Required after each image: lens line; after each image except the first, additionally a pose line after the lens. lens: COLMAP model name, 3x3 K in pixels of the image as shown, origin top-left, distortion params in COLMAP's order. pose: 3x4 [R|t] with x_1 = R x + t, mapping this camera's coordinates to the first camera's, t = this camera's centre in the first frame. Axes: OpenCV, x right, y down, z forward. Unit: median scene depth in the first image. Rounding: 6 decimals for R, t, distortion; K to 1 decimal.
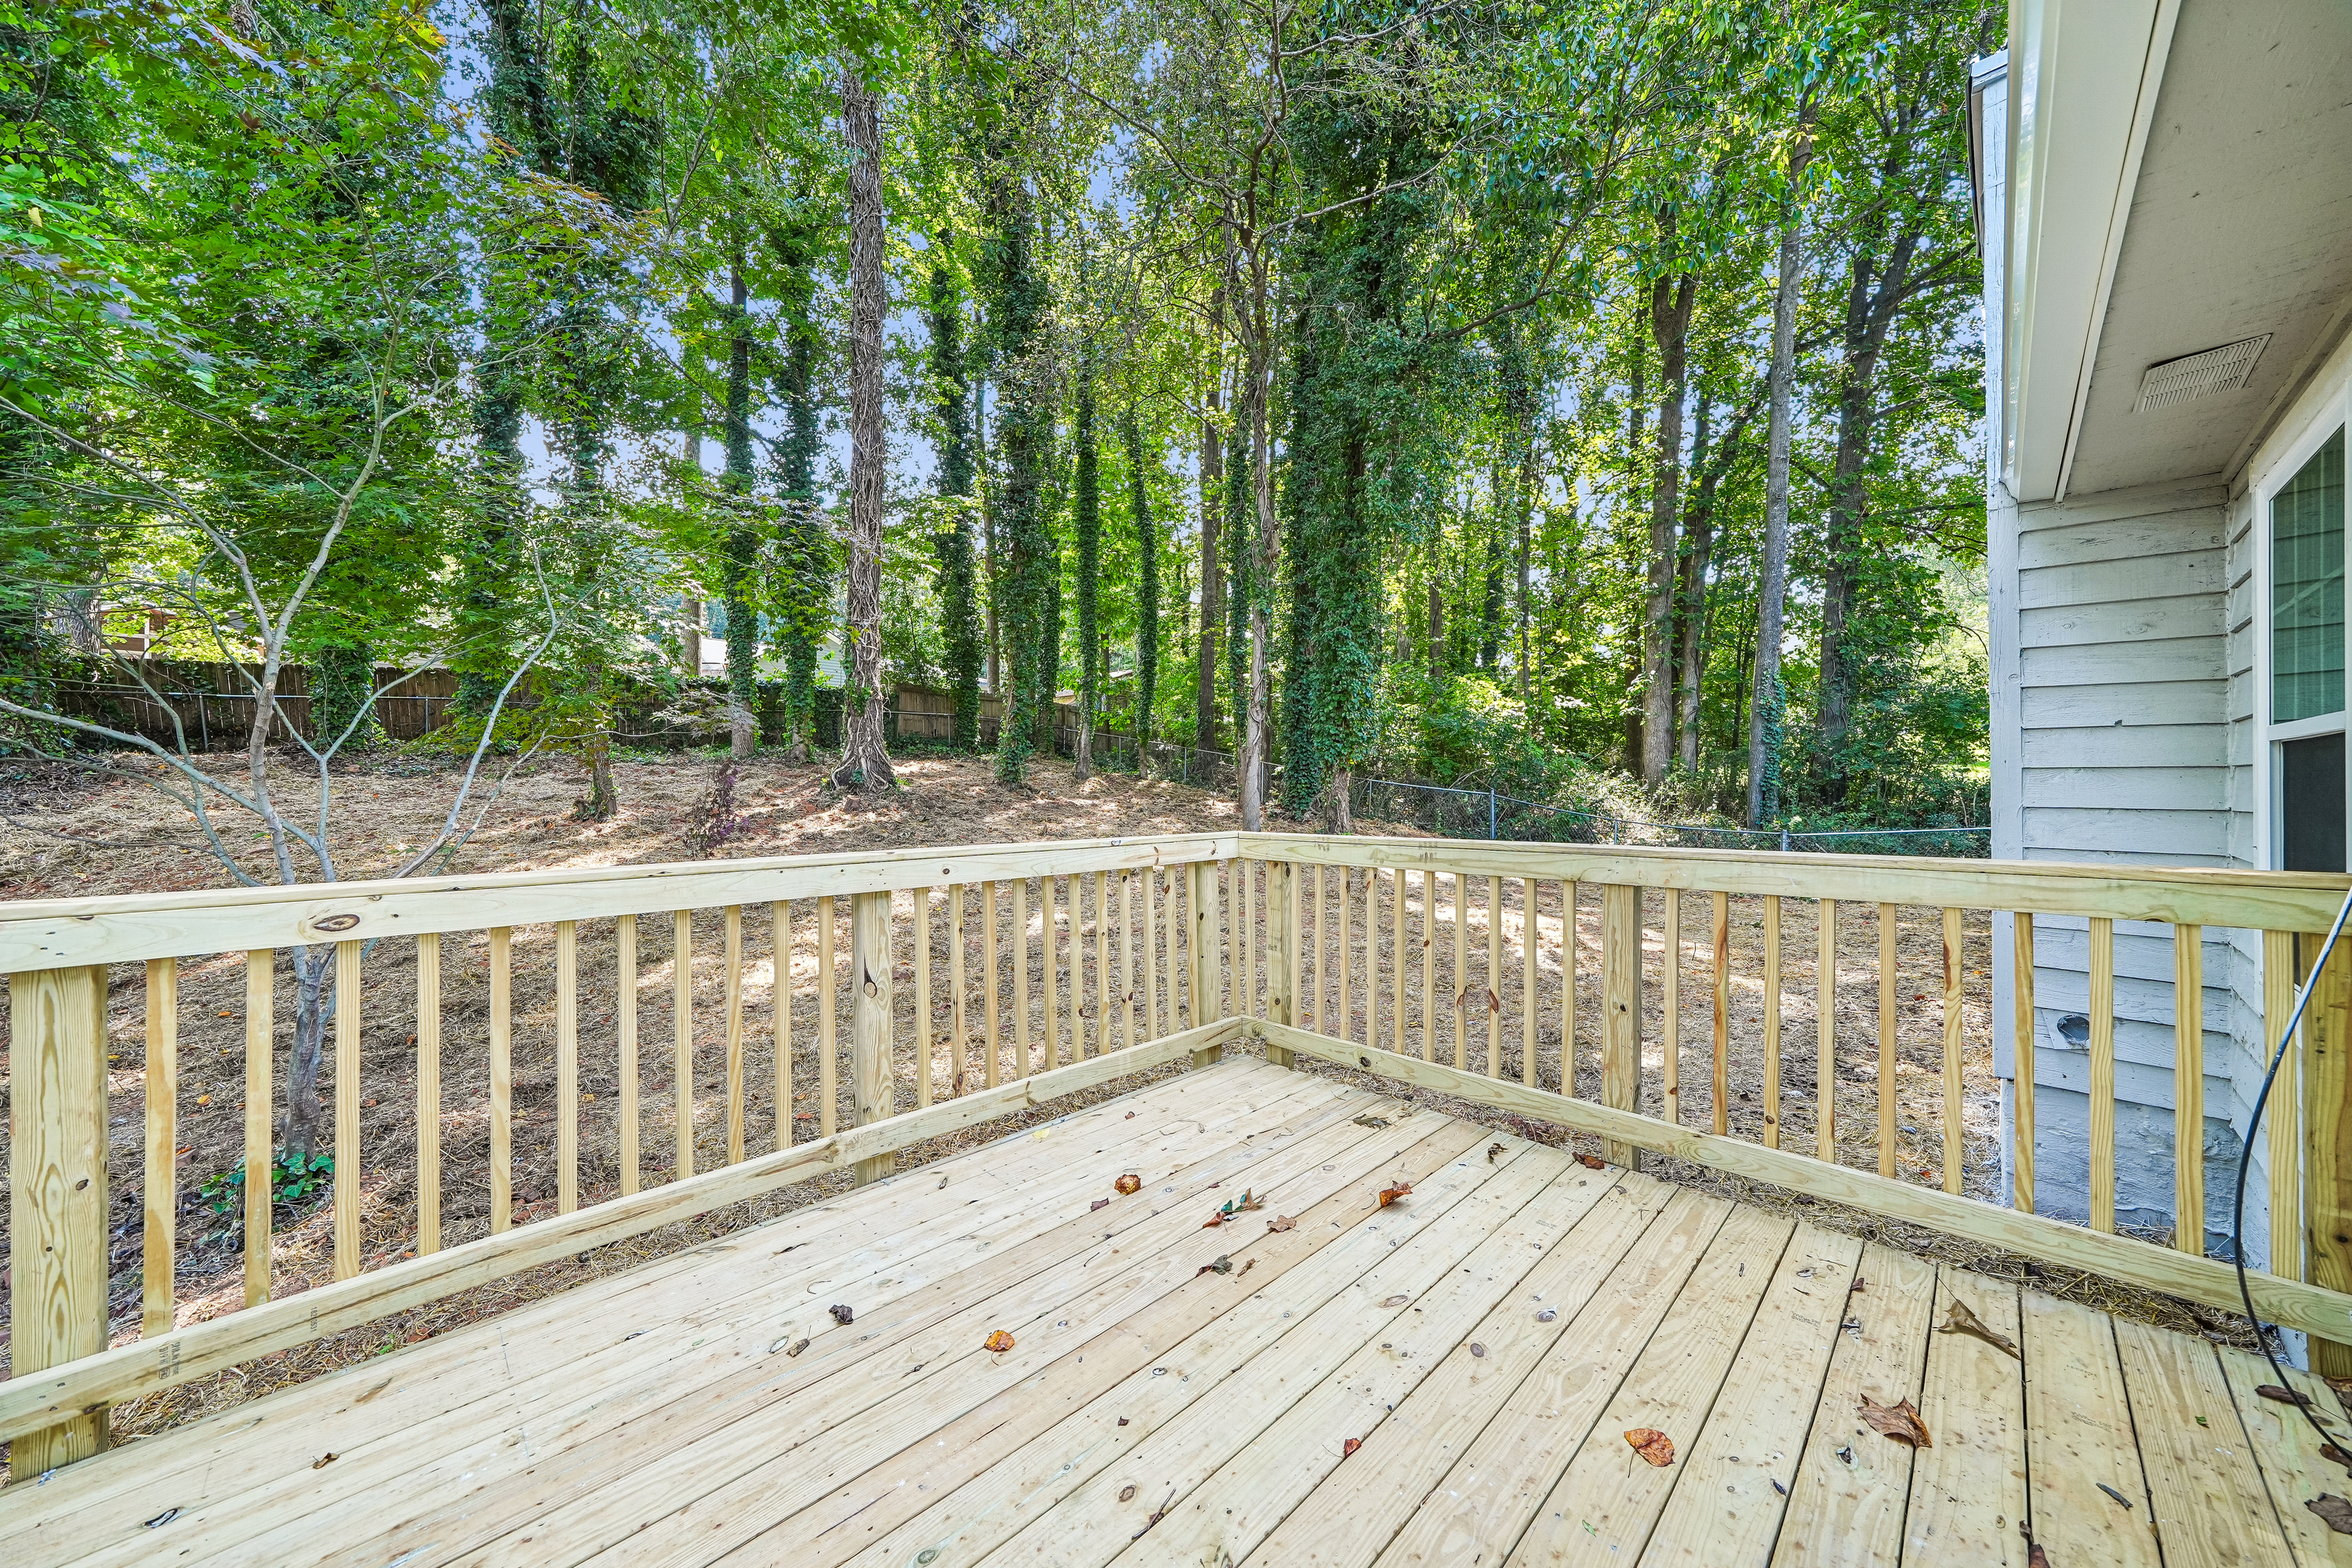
lens RADIAL K [[808.1, 0, 1170.9], [0, 808.1, 786.5], [0, 0, 1]] dist [-0.001781, -0.000146]
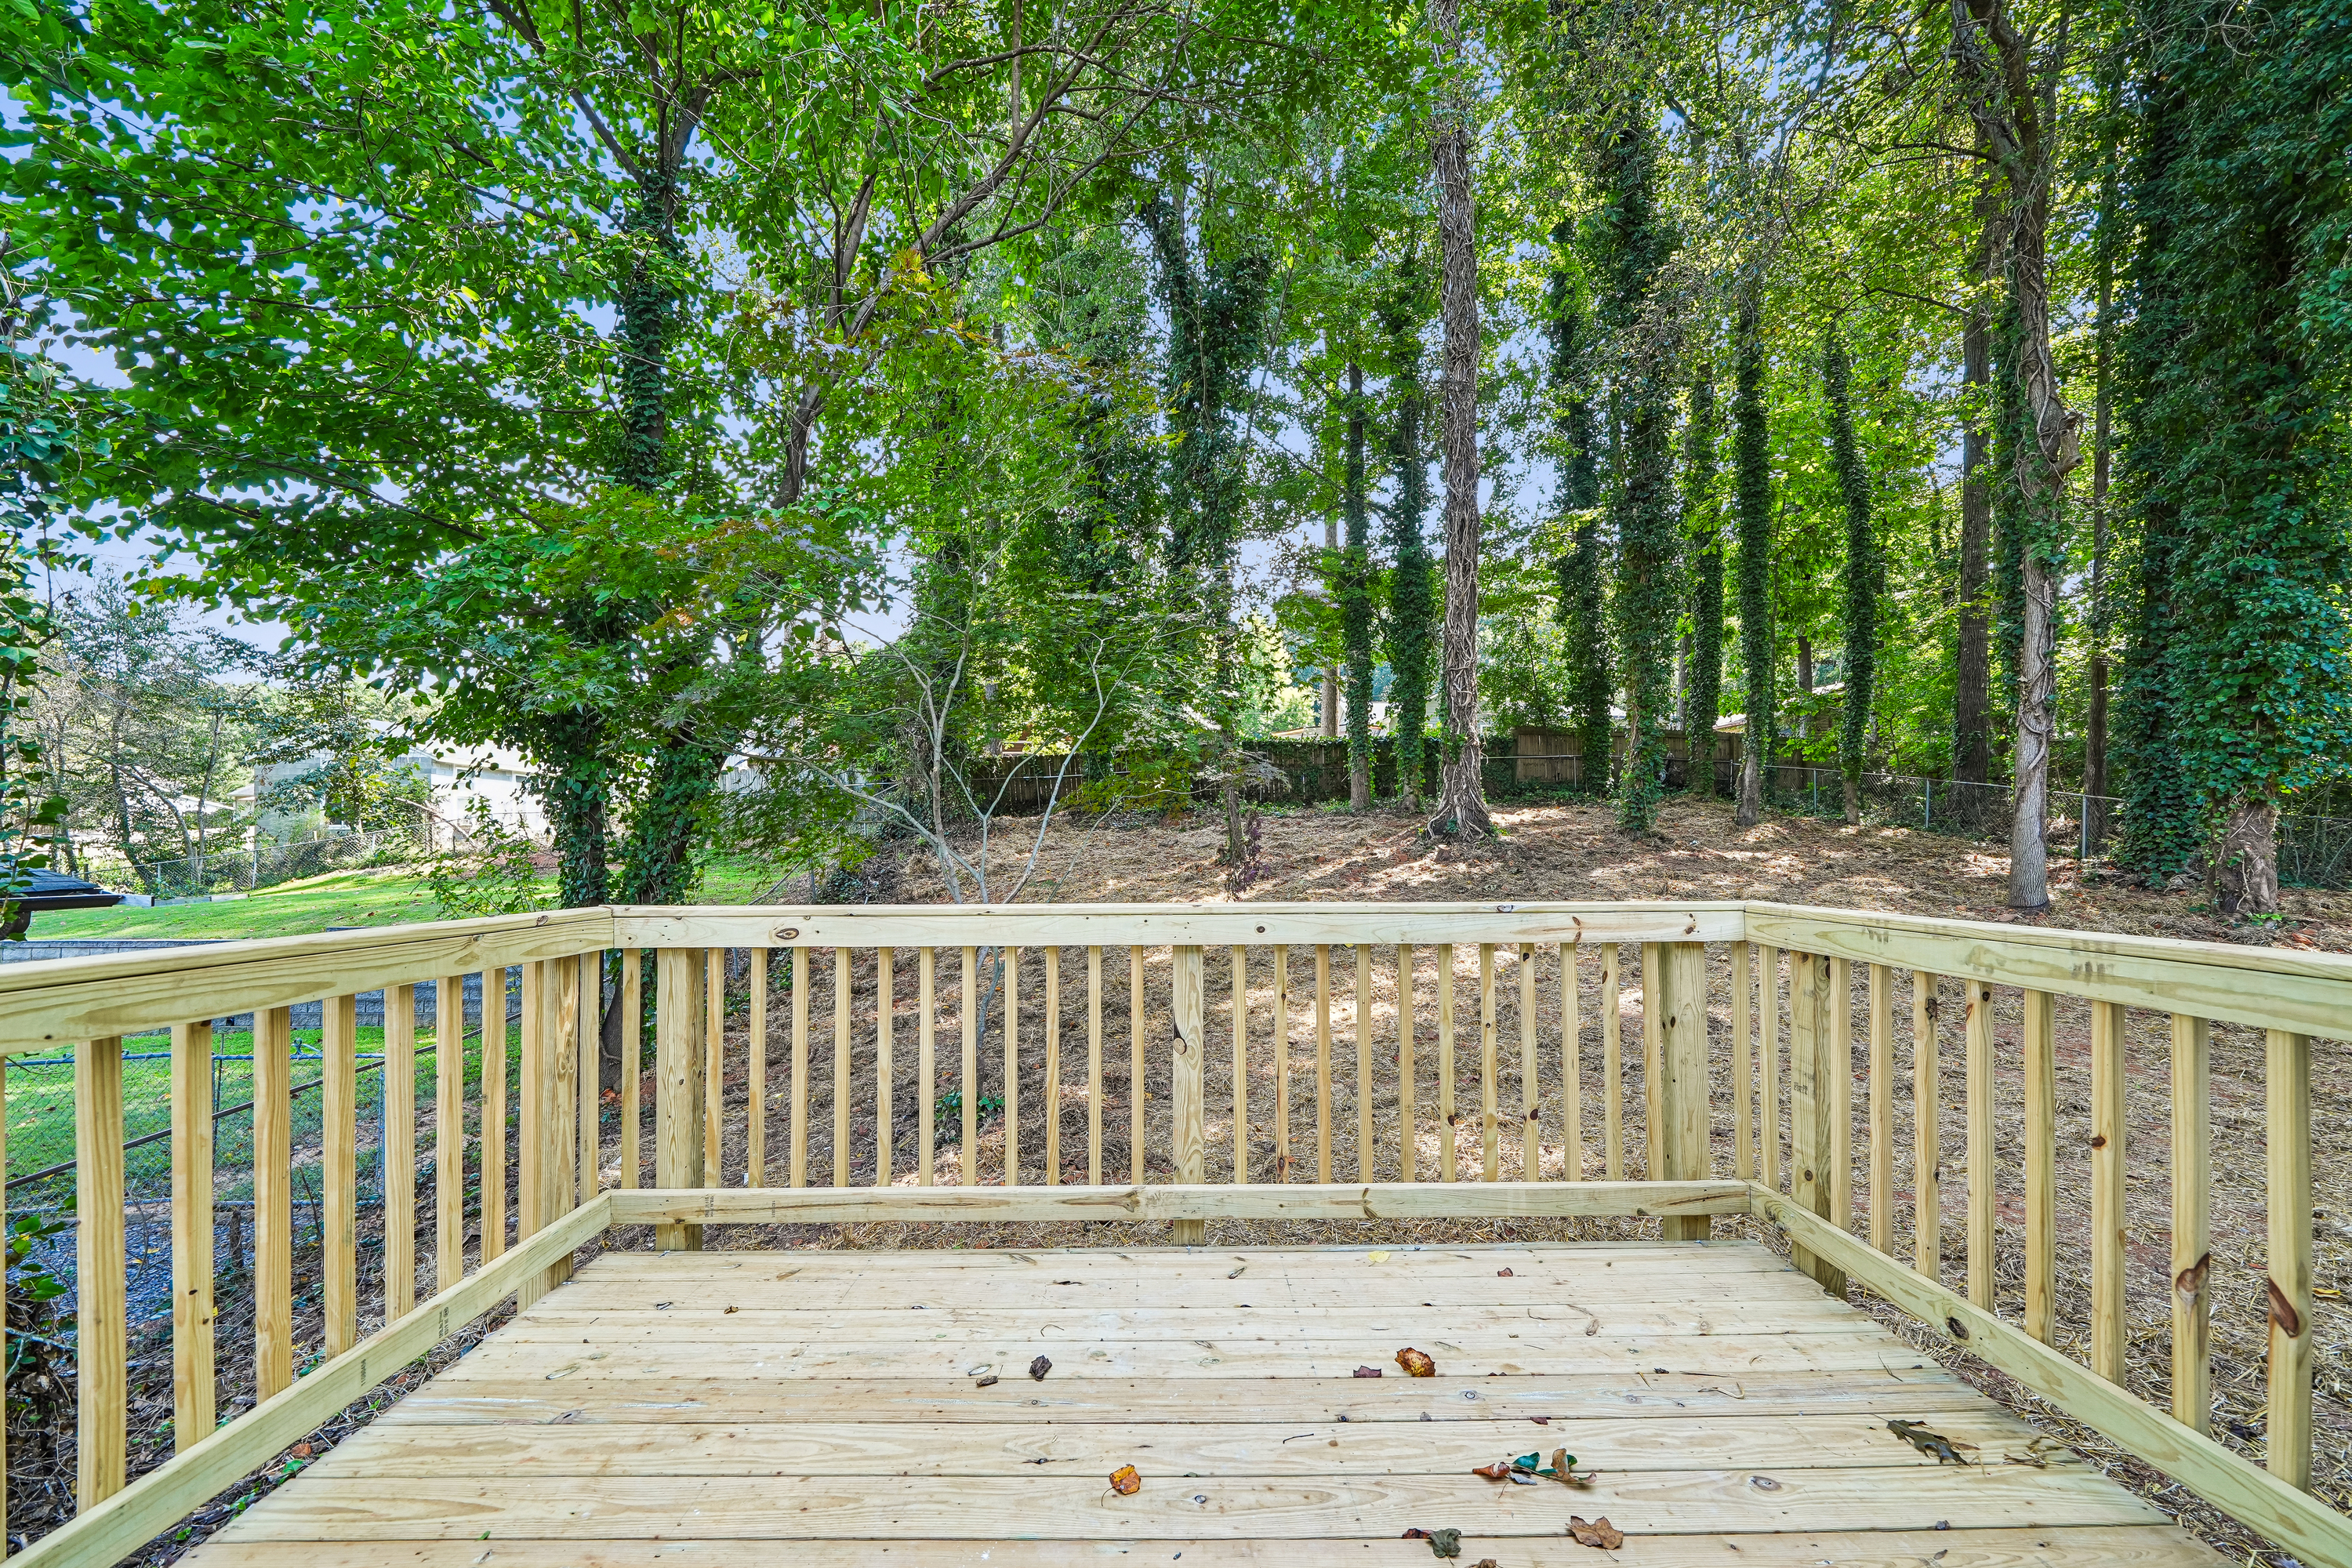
lens RADIAL K [[821.8, 0, 1175.7], [0, 821.8, 831.6], [0, 0, 1]] dist [-0.002861, -0.000217]
pose [[0.726307, -0.007458, -0.687330, 0.053987], [0.003719, 0.999969, -0.006921, 0.000262], [0.687361, 0.002470, 0.726312, 0.049685]]
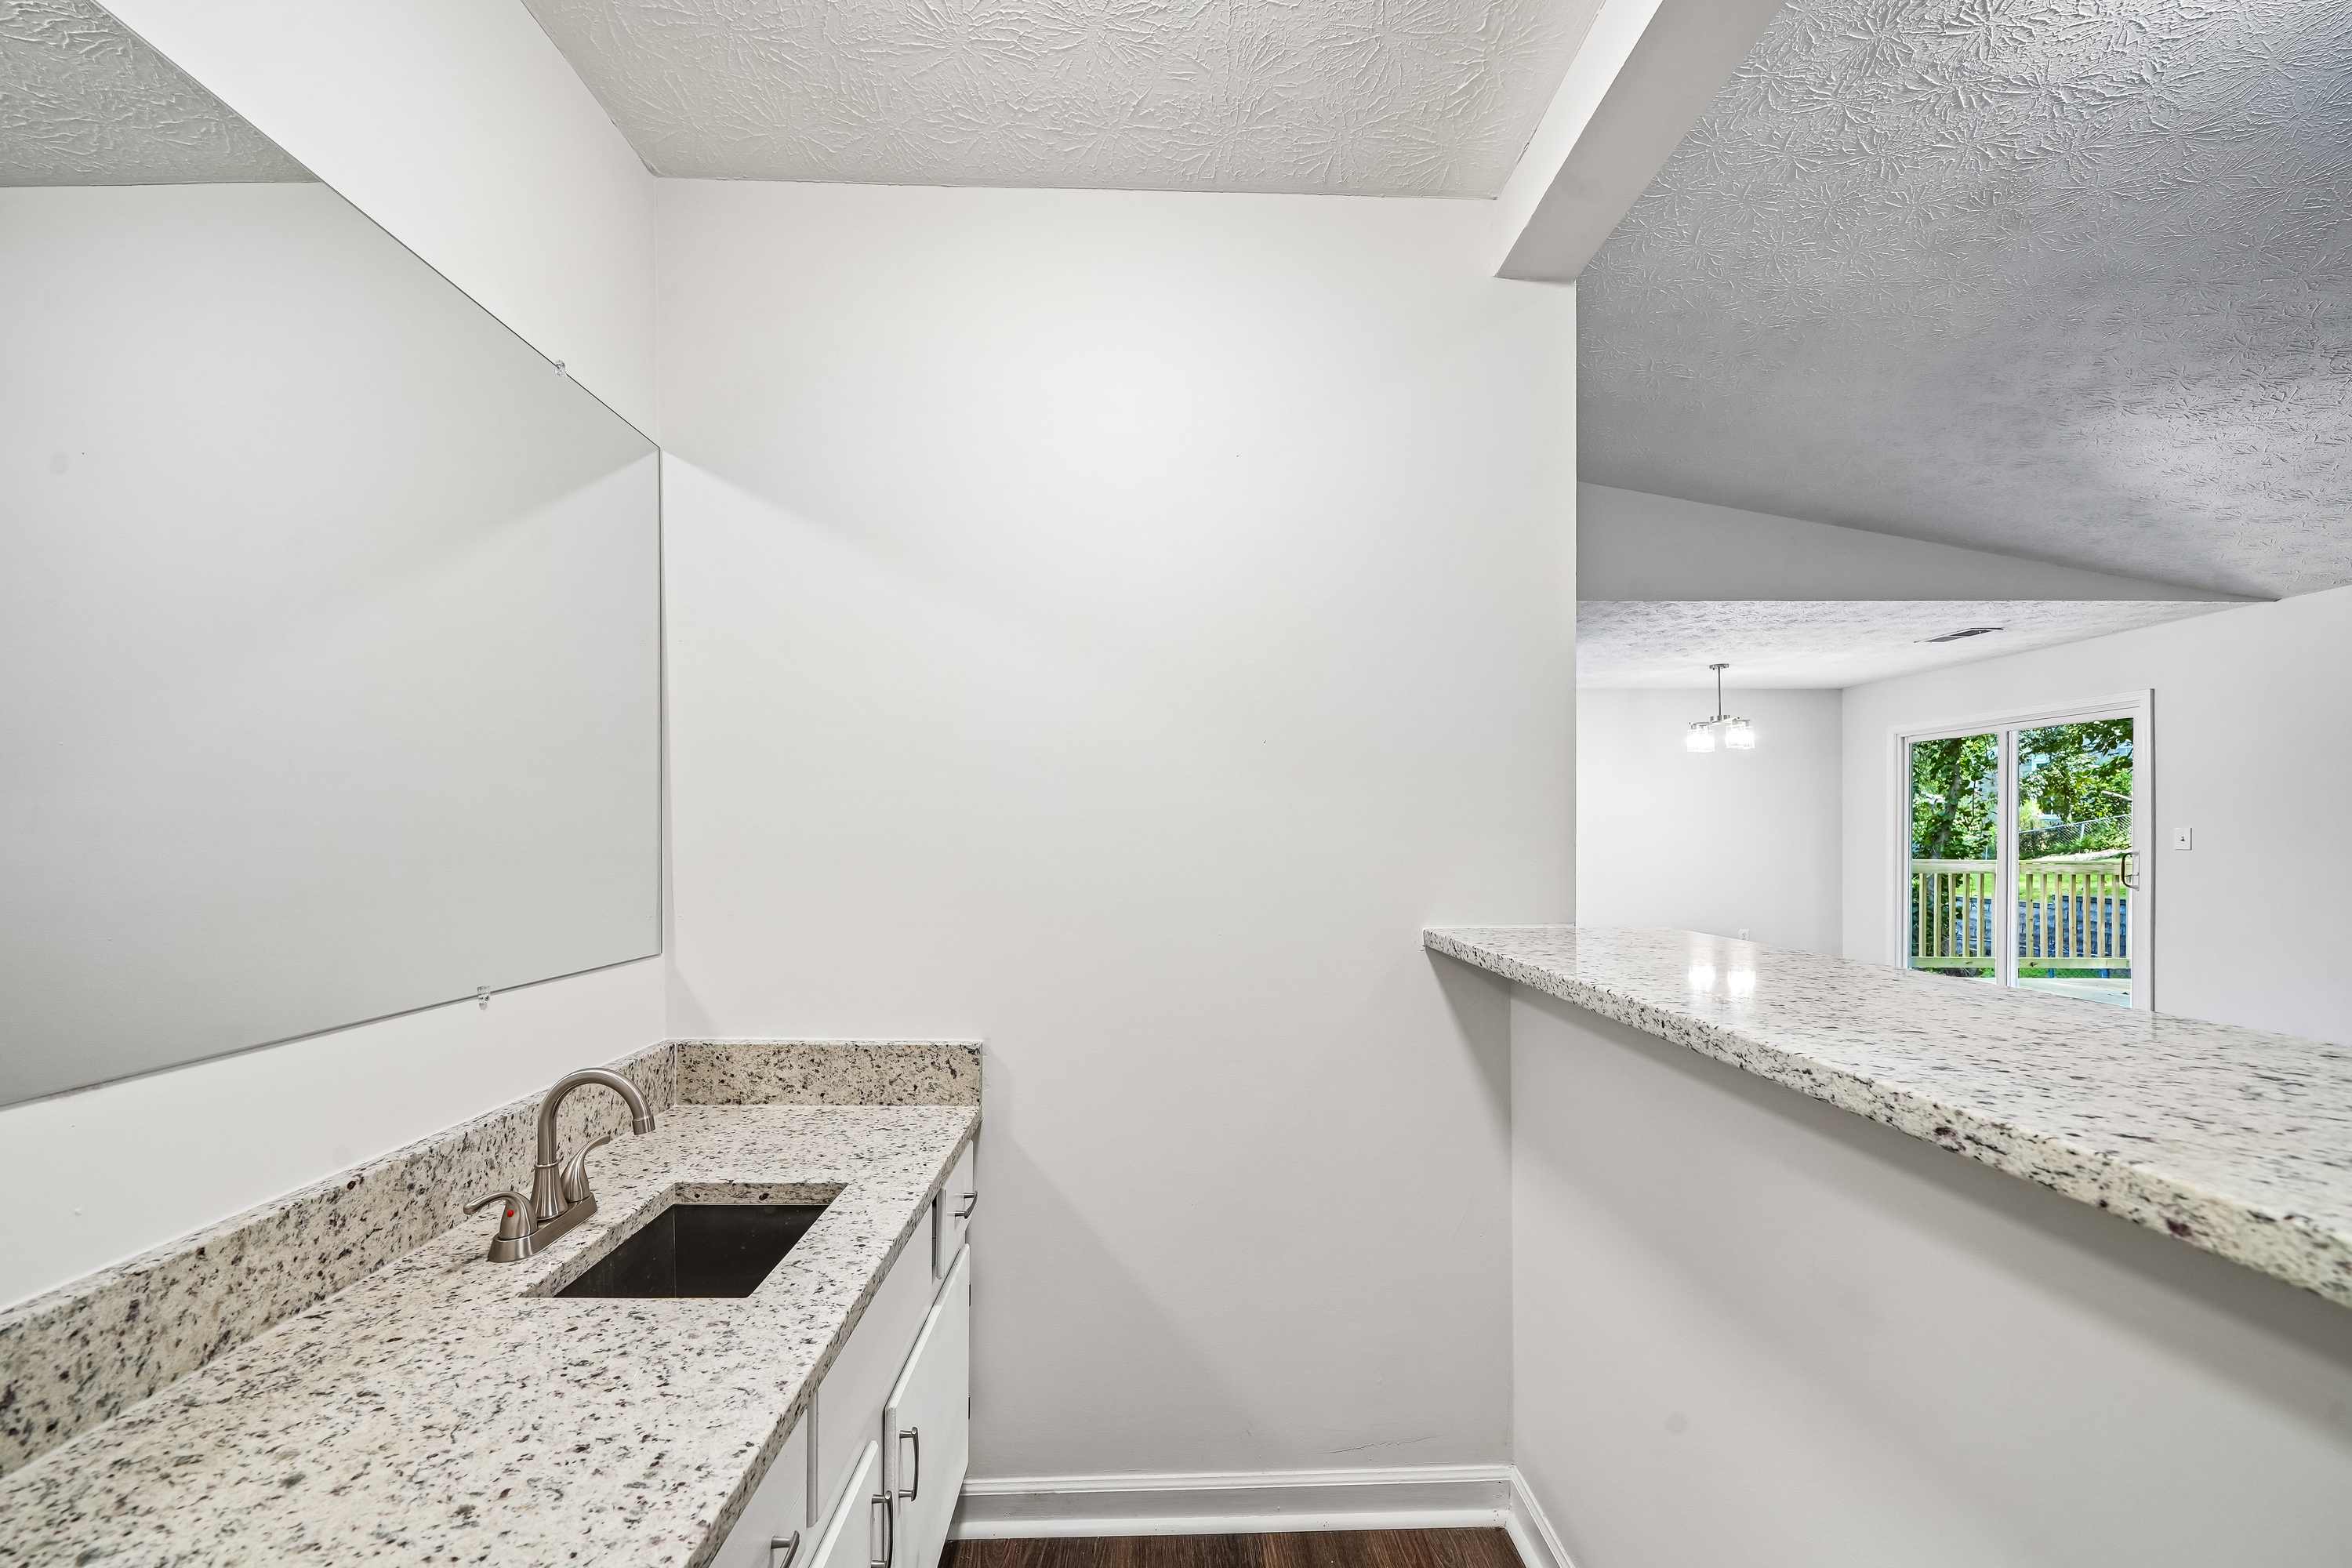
lens RADIAL K [[905.4, 0, 1171.8], [0, 905.4, 833.8], [0, 0, 1]] dist [0.002031, 0.000311]
pose [[-0.676852, 0.006248, -0.736093, 0.690437], [0.005927, 0.999978, 0.003037, -0.008391], [0.736096, -0.002307, -0.676874, 0.009746]]
